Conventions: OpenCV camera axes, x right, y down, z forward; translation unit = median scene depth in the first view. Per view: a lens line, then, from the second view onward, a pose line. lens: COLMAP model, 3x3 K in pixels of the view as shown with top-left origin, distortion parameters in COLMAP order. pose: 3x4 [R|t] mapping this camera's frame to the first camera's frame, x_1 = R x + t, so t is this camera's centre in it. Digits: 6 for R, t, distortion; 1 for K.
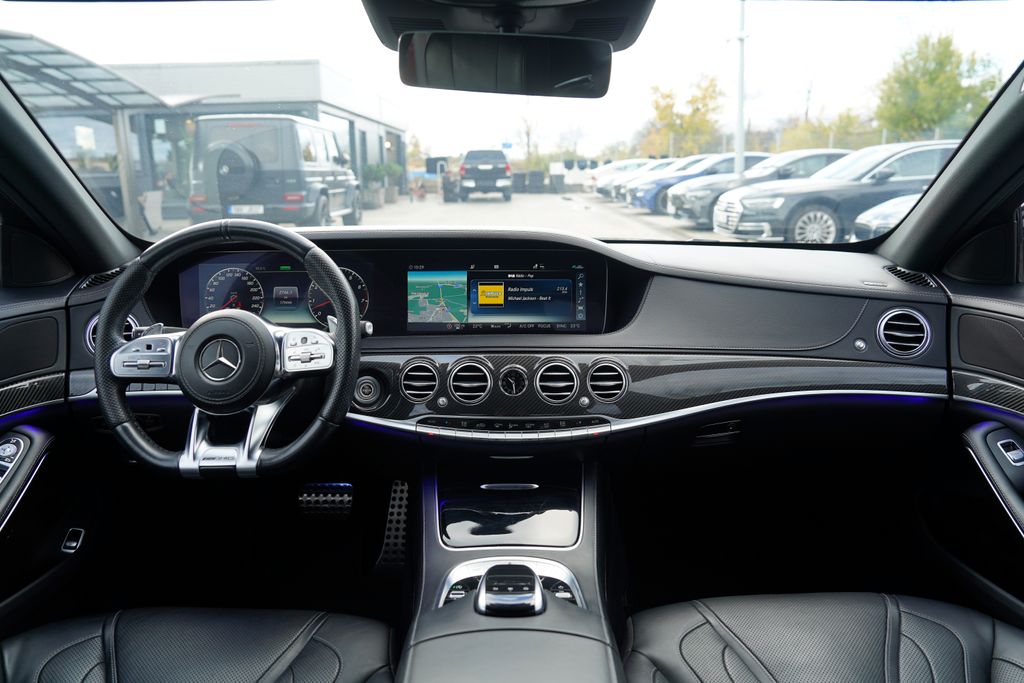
lens RADIAL K [[700.0, 0, 507.3], [0, 700.0, 344.4], [0, 0, 1]] dist [-0.101882, 0.075044]
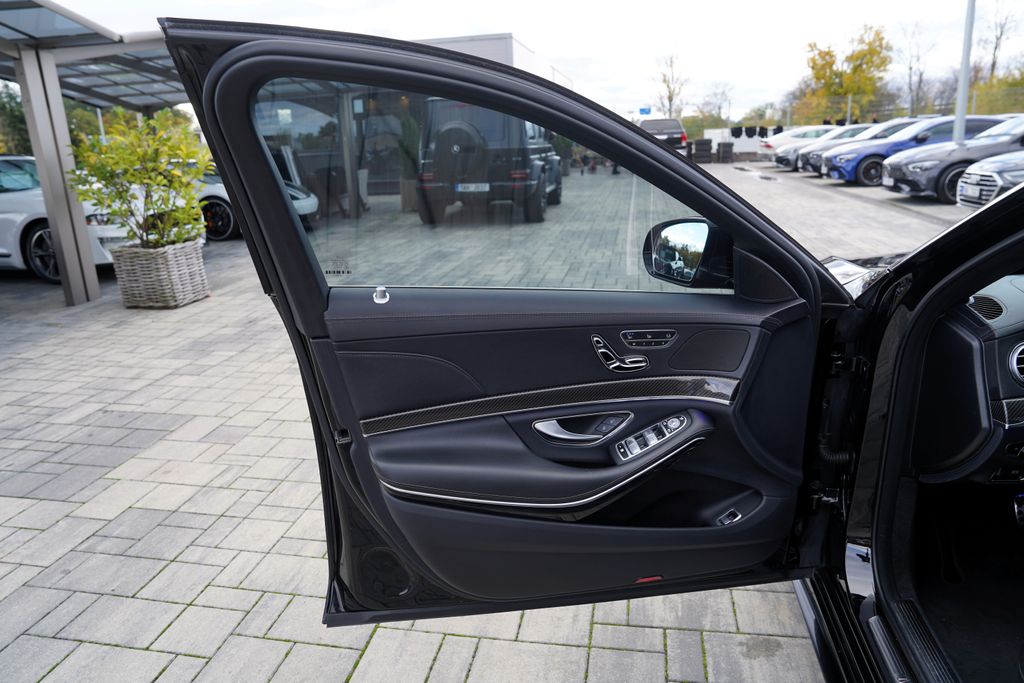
lens RADIAL K [[700.0, 0, 507.3], [0, 700.0, 344.4], [0, 0, 1]] dist [-0.101882, 0.075044]
pose [[0.982333, 0.023794, -0.185622, -1.174618], [-0.015733, 0.998873, 0.044782, -0.075554], [0.186479, -0.041070, 0.981600, -0.204697]]
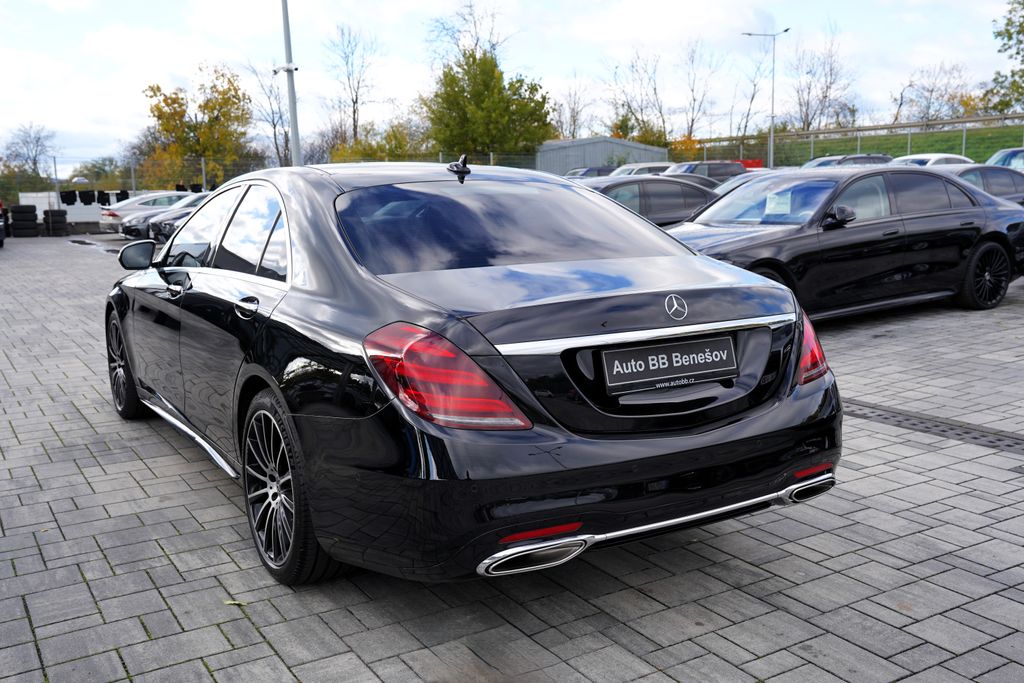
lens RADIAL K [[956.6, 0, 512.8], [0, 956.6, 346.3], [0, 0, 1]] dist [-0.008026, 0.075960]
pose [[0.849529, -0.087403, 0.520250, -1.722833], [0.135072, 0.989344, -0.054351, 0.757577], [-0.509956, 0.116444, 0.852283, -3.690704]]
